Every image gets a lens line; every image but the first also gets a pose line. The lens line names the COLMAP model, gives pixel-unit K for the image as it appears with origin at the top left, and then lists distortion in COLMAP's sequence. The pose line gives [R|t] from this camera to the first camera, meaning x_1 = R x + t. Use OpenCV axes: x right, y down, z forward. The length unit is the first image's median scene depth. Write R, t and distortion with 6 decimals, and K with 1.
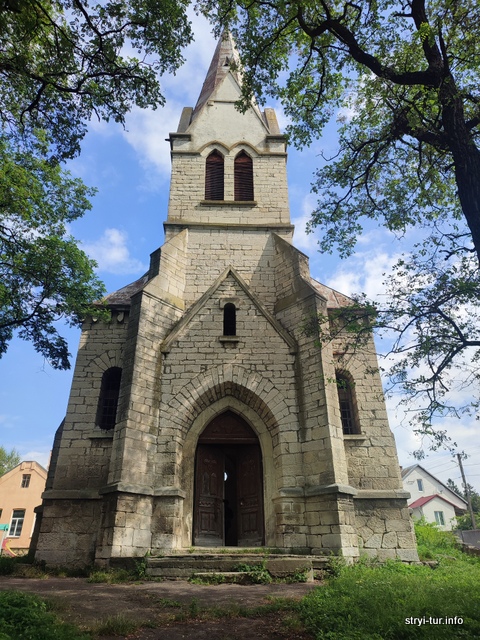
lens RADIAL K [[459.6, 0, 240.0], [0, 459.6, 320.0], [0, 0, 1]] dist [0.002487, 0.000139]
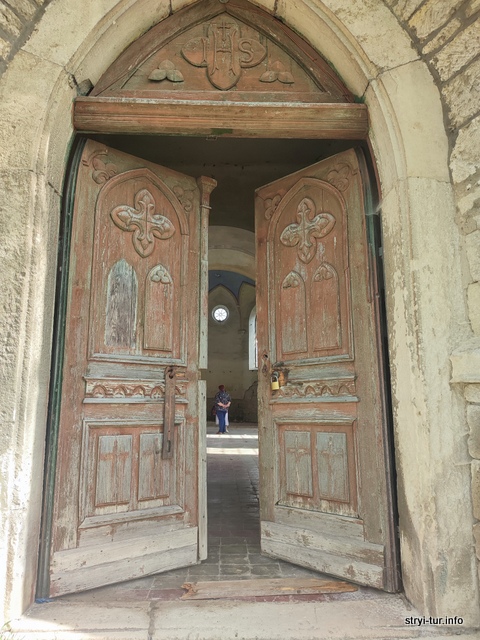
lens RADIAL K [[459.6, 0, 240.0], [0, 459.6, 320.0], [0, 0, 1]] dist [0.002487, 0.000139]
pose [[0.999924, 0.007184, 0.010032, -0.018544], [-0.010017, 0.947366, 0.319996, 0.288345], [-0.007205, -0.320072, 0.947366, 0.780814]]
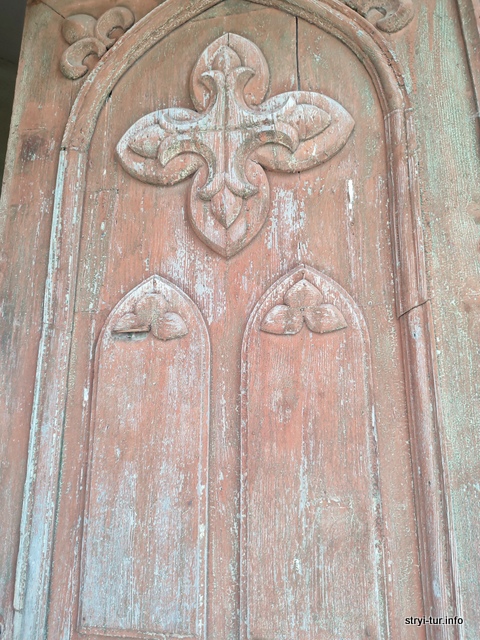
lens RADIAL K [[459.6, 0, 240.0], [0, 459.6, 320.0], [0, 0, 1]] dist [0.002487, 0.000139]
pose [[0.831536, 0.142512, 0.536878, -0.012157], [-0.286633, 0.937993, 0.194961, 0.332055], [-0.475804, -0.316005, 0.820824, 0.961544]]
